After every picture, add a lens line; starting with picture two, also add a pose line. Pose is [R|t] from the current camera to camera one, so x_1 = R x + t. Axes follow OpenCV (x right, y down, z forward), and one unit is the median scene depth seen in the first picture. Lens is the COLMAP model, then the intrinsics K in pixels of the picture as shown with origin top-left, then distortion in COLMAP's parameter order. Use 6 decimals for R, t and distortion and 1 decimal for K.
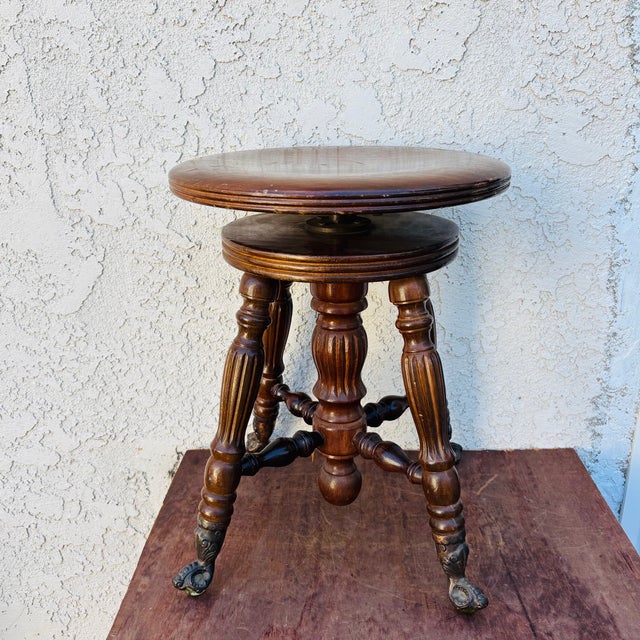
lens RADIAL K [[648.2, 0, 325.5], [0, 648.2, 311.7], [0, 0, 1]] dist [0.011324, 0.000000]
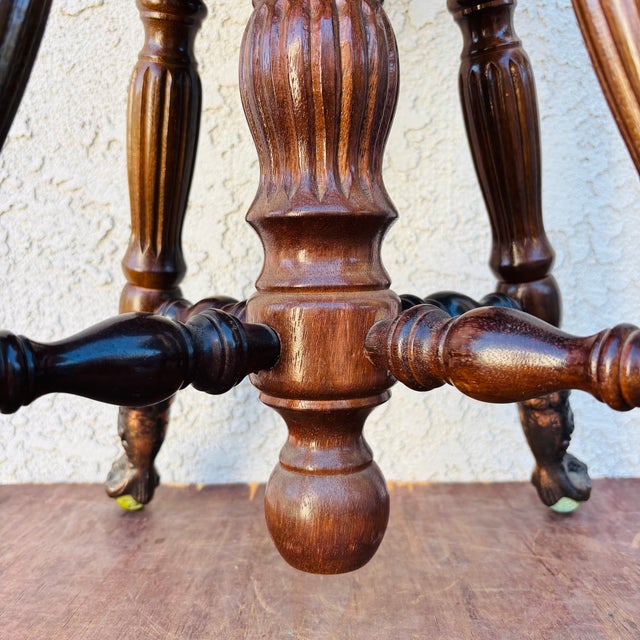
lens RADIAL K [[648.2, 0, 322.4], [0, 648.2, 320.8], [0, 0, 1]] dist [0.011324, 0.000000]
pose [[0.999980, -0.006170, 0.001516, 0.035504], [0.006353, 0.970304, -0.241804, 0.245018], [0.000021, 0.241808, 0.970324, 0.573795]]
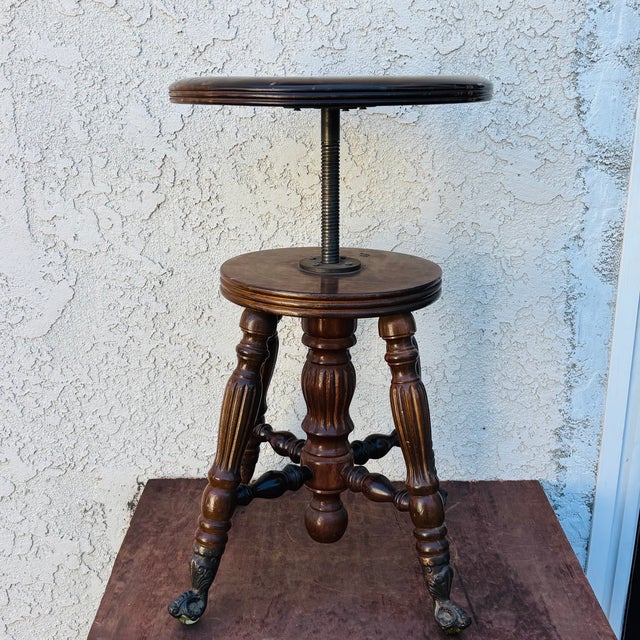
lens RADIAL K [[886.0, 0, 322.8], [0, 886.0, 306.9], [0, 0, 1]] dist [0.063123, 0.000000]
pose [[0.999013, 0.017135, 0.040972, -0.012076], [-0.014313, 0.997568, -0.068216, 0.047261], [-0.042041, 0.067562, 0.996829, -0.424986]]
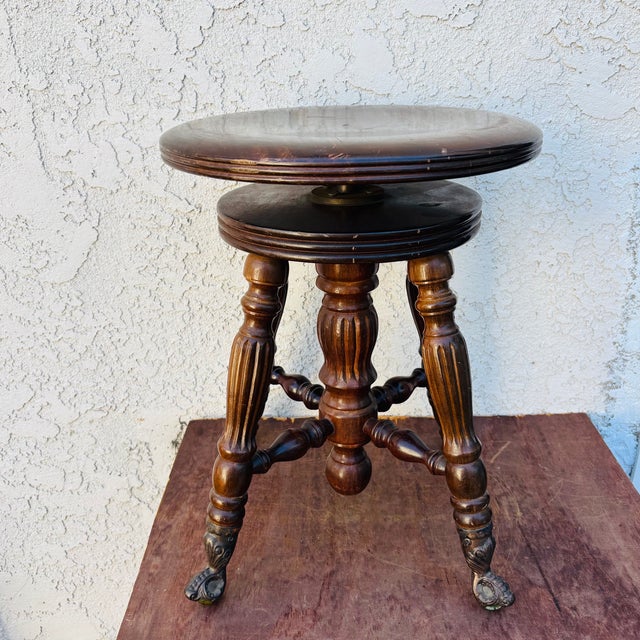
lens RADIAL K [[648.2, 0, 319.6], [0, 648.2, 309.6], [0, 0, 1]] dist [0.011324, 0.000000]
pose [[0.999841, -0.012869, 0.012342, -0.034574], [0.011954, 0.997364, 0.071566, -0.022096], [-0.013230, -0.071407, 0.997359, 0.045929]]
